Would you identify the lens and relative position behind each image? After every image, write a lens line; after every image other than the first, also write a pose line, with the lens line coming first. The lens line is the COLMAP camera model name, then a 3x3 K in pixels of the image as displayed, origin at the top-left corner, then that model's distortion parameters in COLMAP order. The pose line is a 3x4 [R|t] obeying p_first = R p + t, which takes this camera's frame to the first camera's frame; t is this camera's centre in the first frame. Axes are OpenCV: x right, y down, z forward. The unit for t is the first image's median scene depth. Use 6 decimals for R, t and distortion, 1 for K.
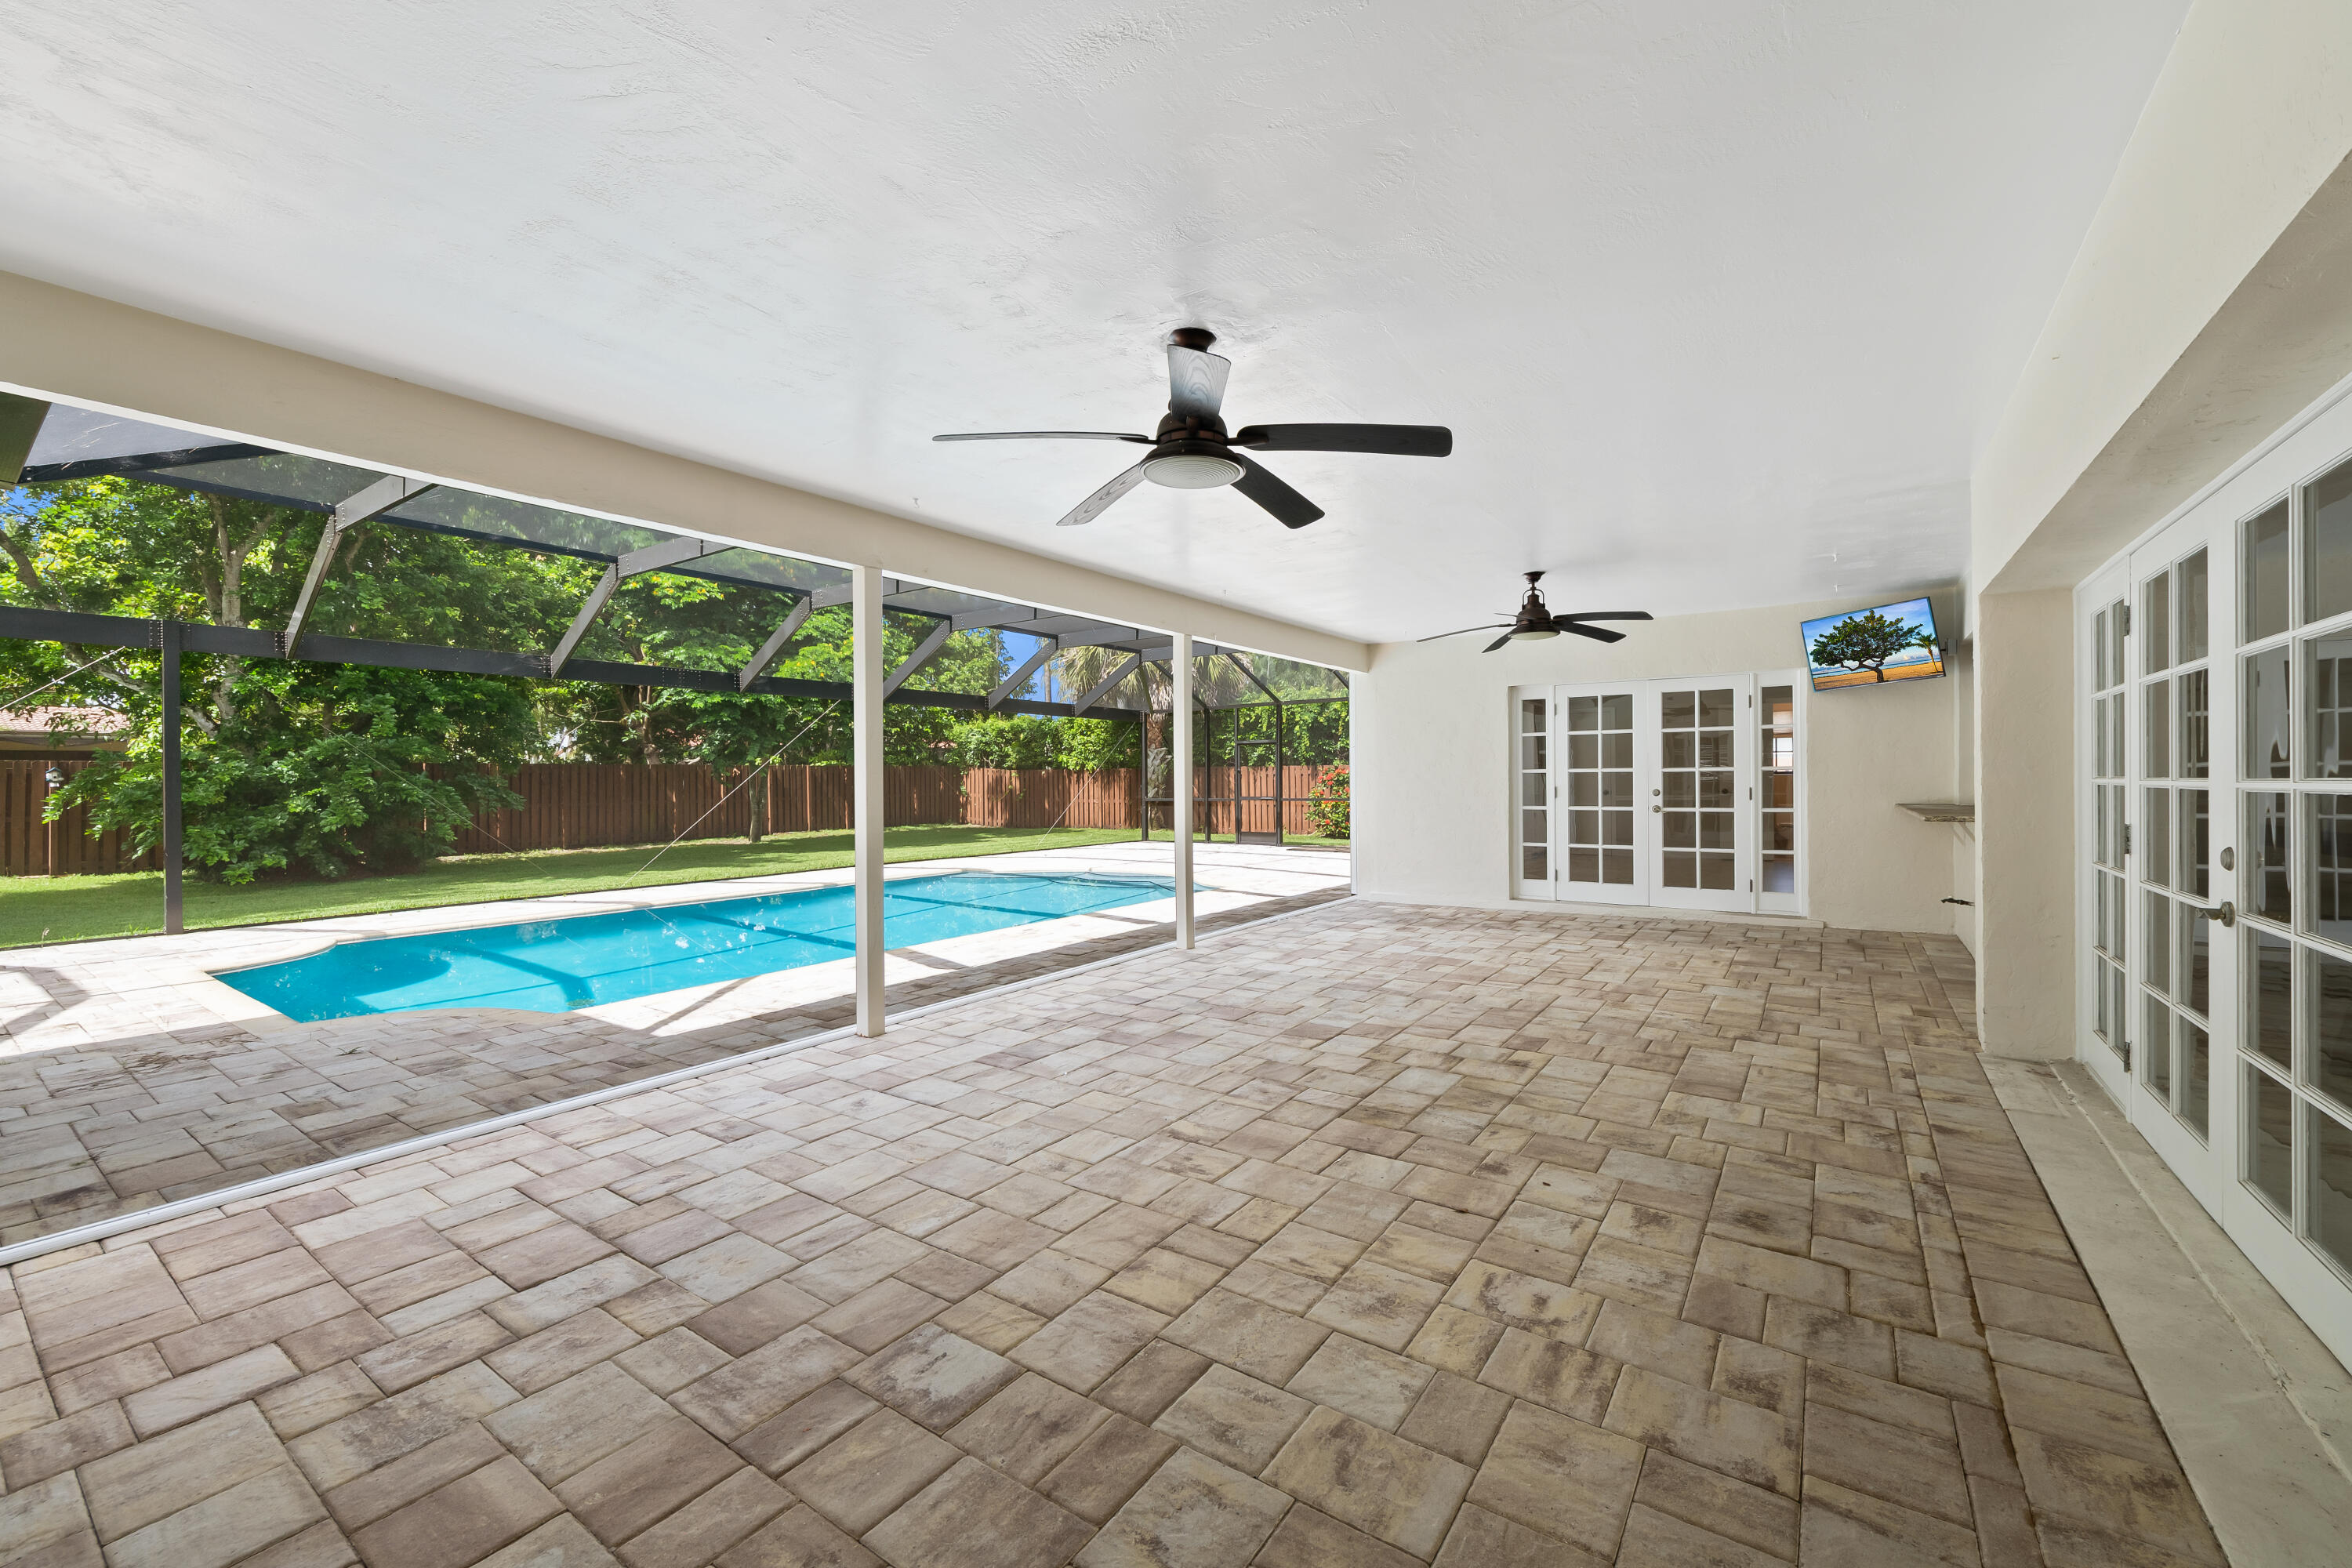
lens RADIAL K [[932.1, 0, 1190.0], [0, 932.1, 779.9], [0, 0, 1]] dist [-0.000334, -0.002196]
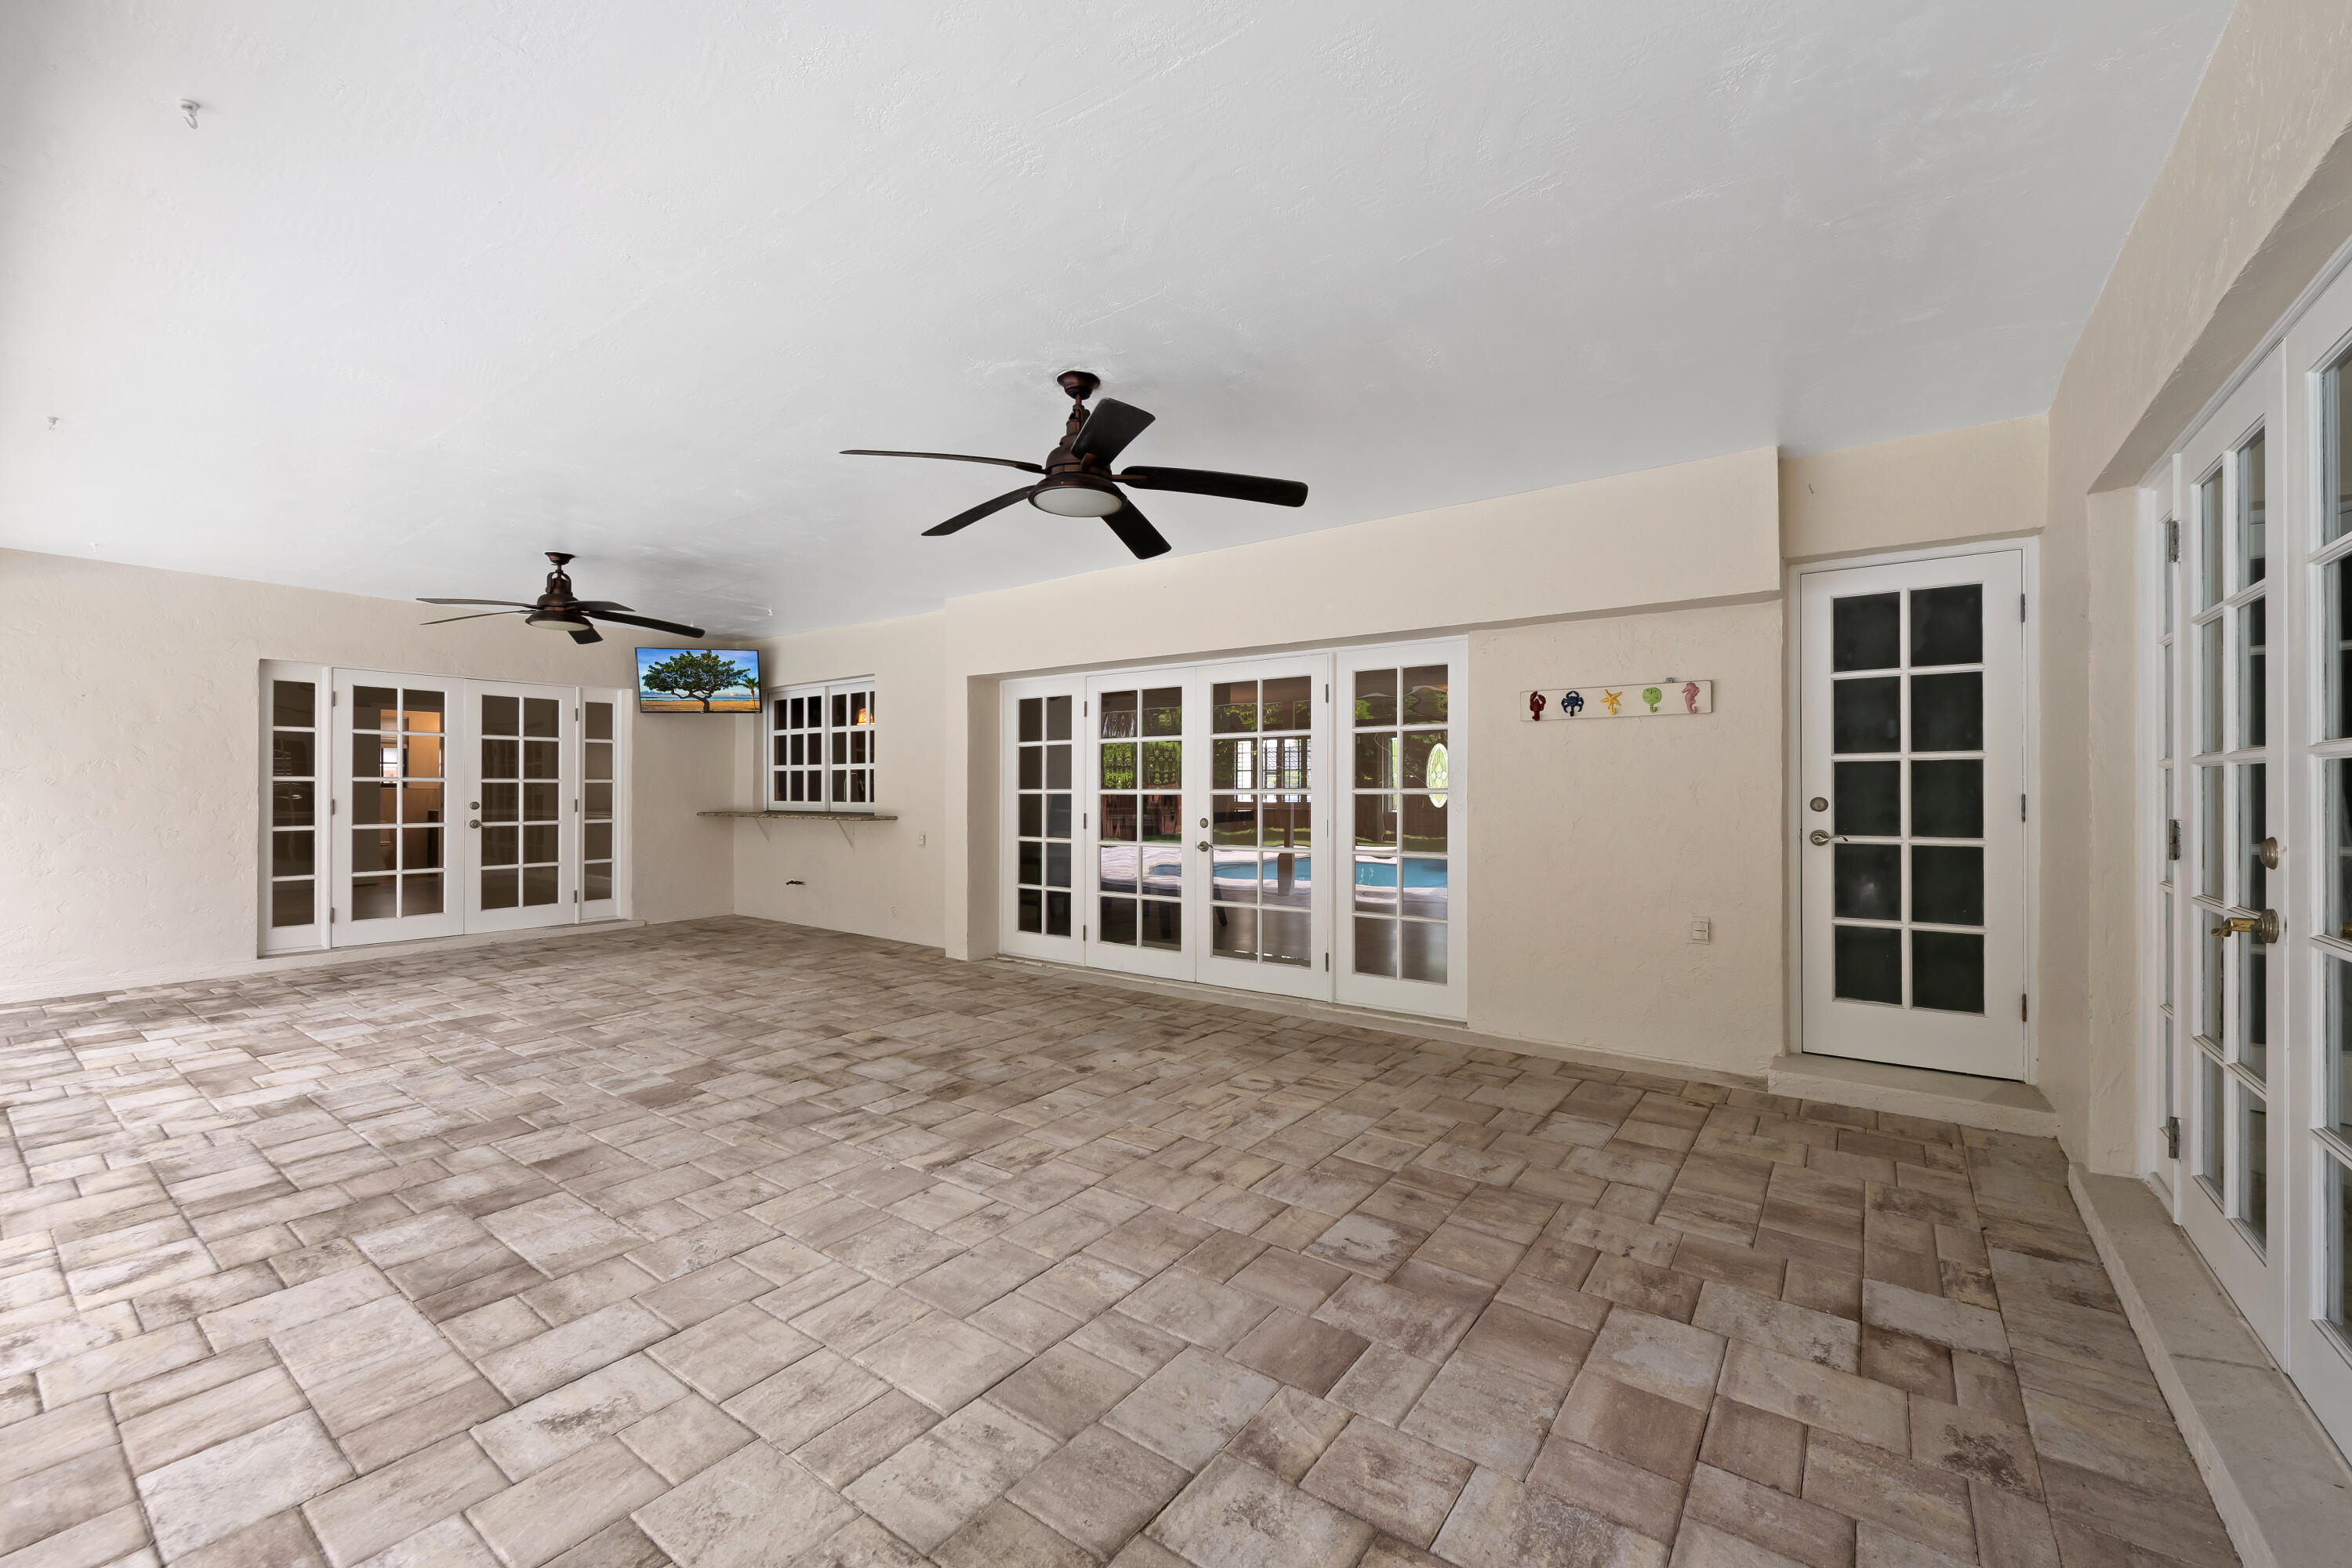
lens RADIAL K [[932.1, 0, 1193.1], [0, 932.1, 787.8], [0, 0, 1]] dist [-0.000334, -0.002196]
pose [[0.024084, 0.010431, 0.999656, -0.377869], [0.001243, 0.999944, -0.010464, 0.006573], [-0.999709, 0.001495, 0.024069, 0.291989]]
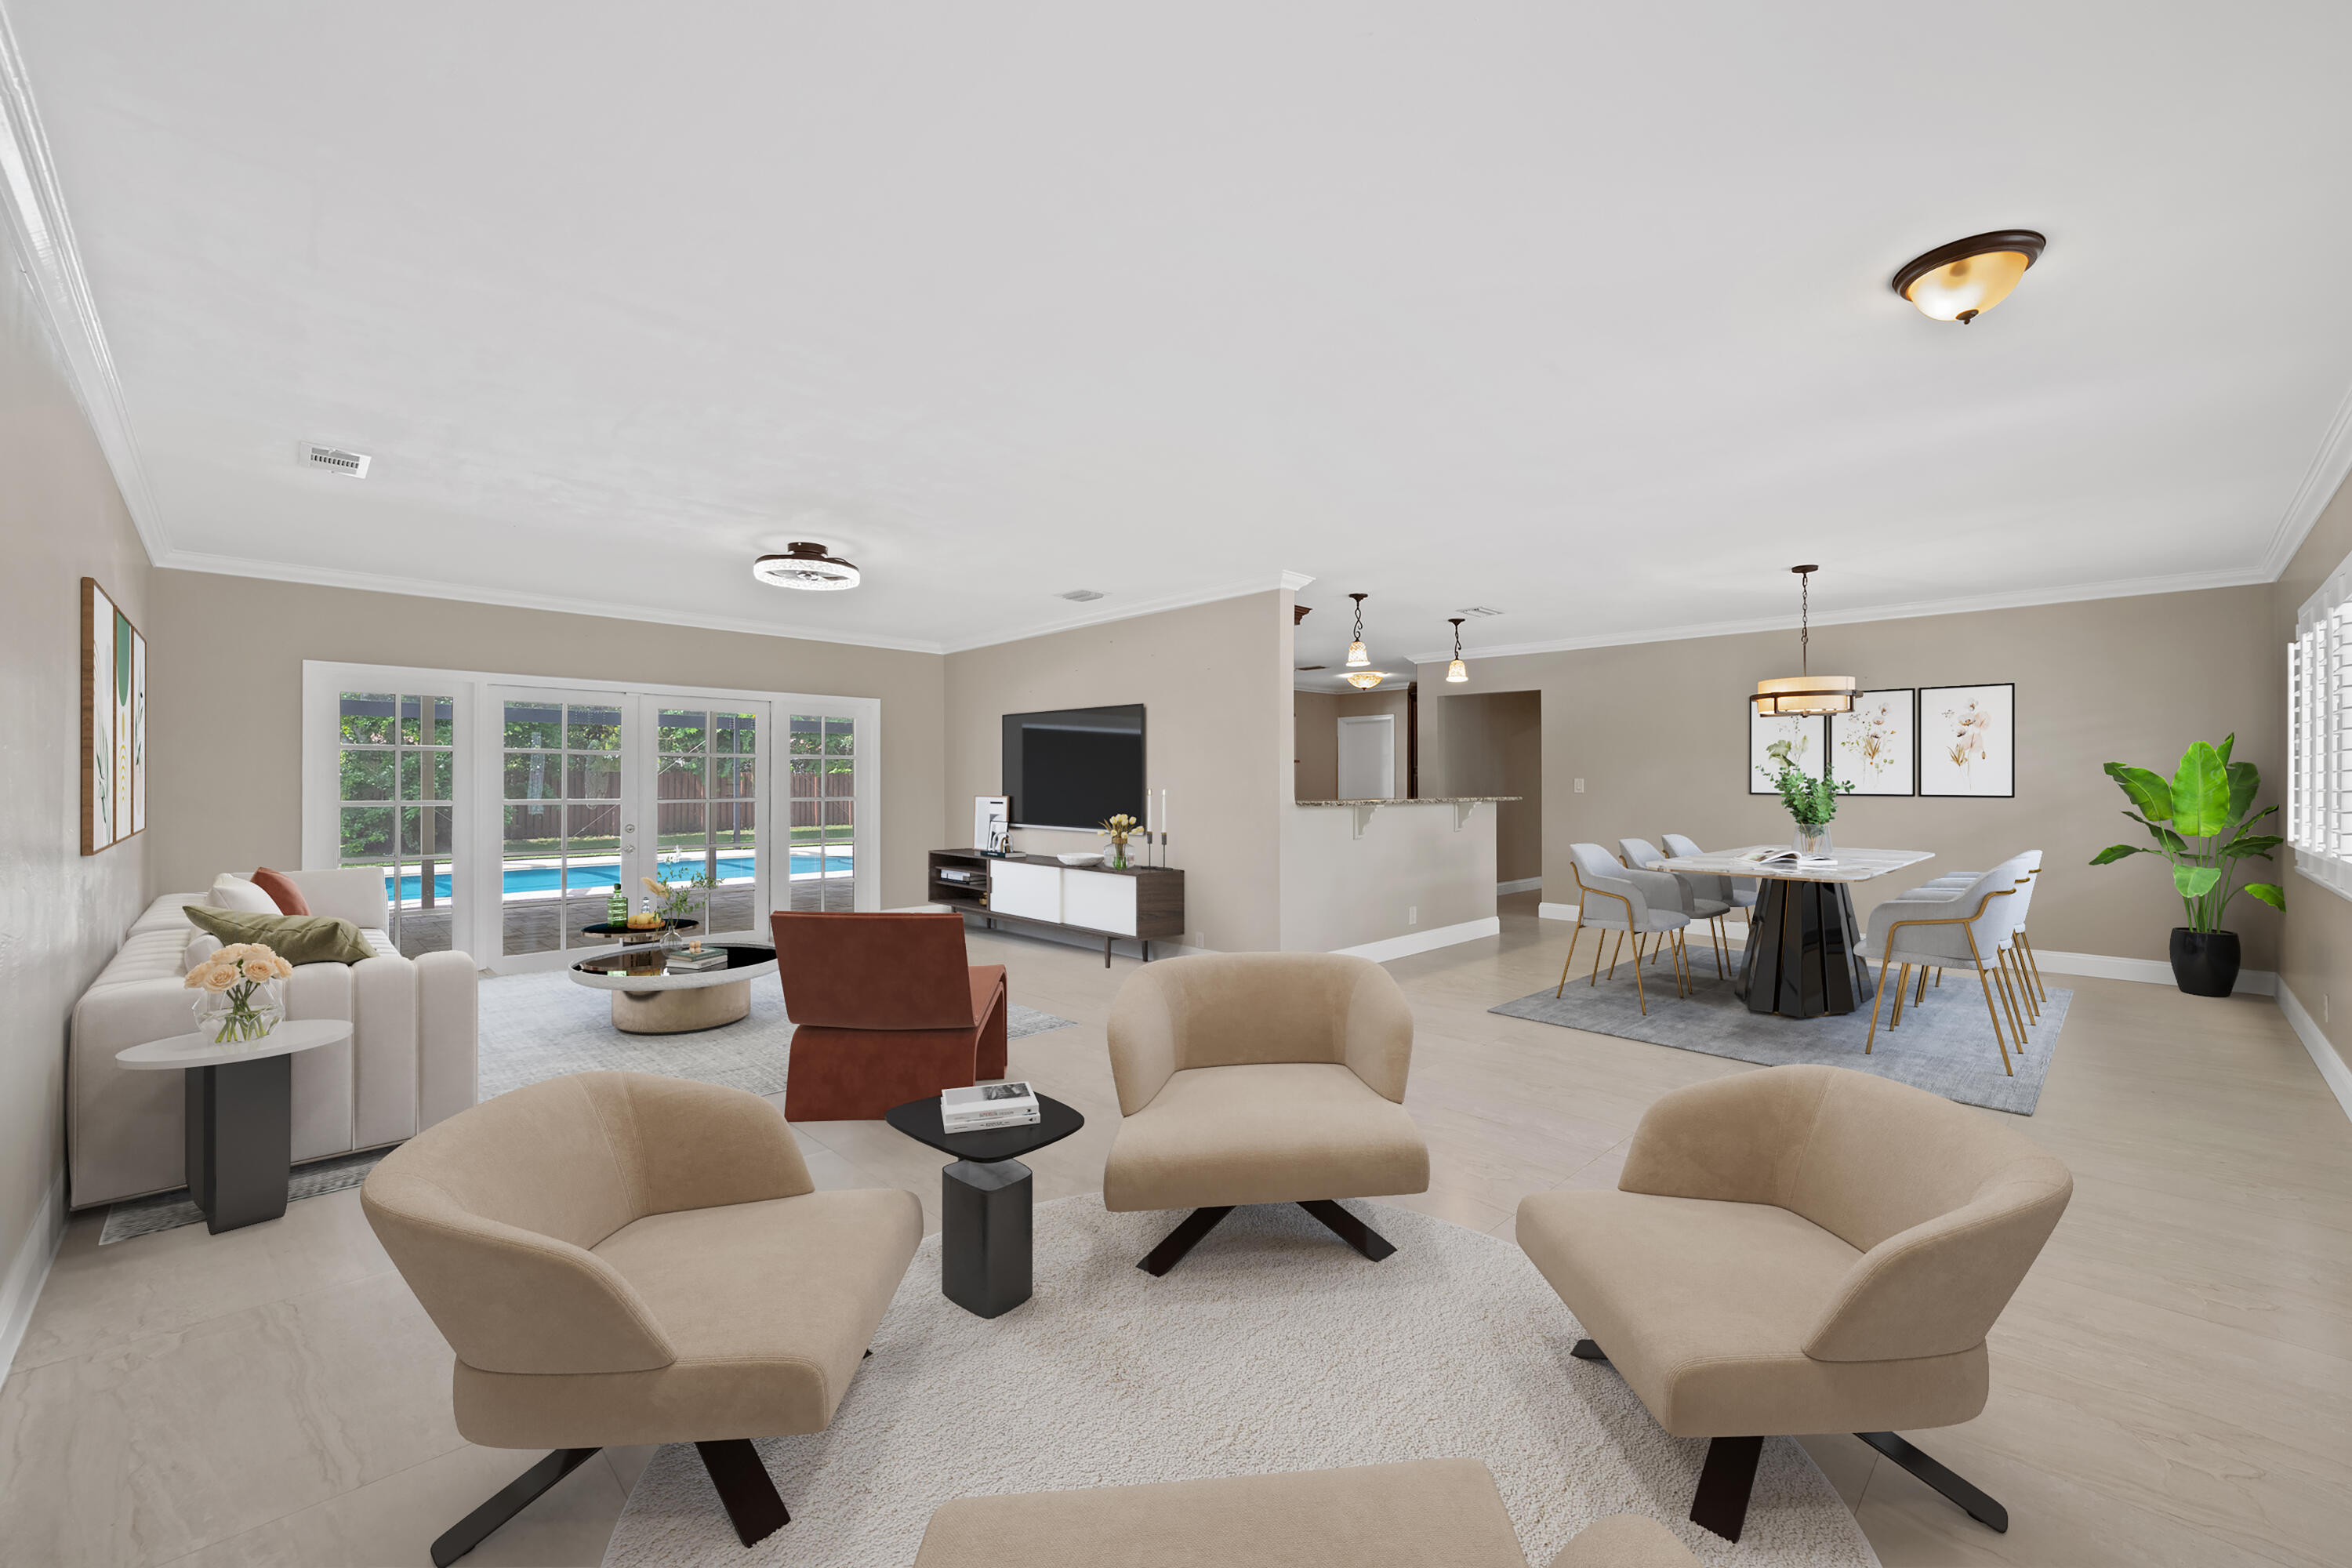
lens RADIAL K [[932.1, 0, 1184.3], [0, 932.1, 780.3], [0, 0, 1]] dist [-0.000334, -0.002196]
pose [[-0.980450, 0.012582, 0.196365, -0.156979], [0.012593, 0.999920, -0.001197, -0.026065], [-0.196364, 0.001300, -0.980530, 1.684271]]
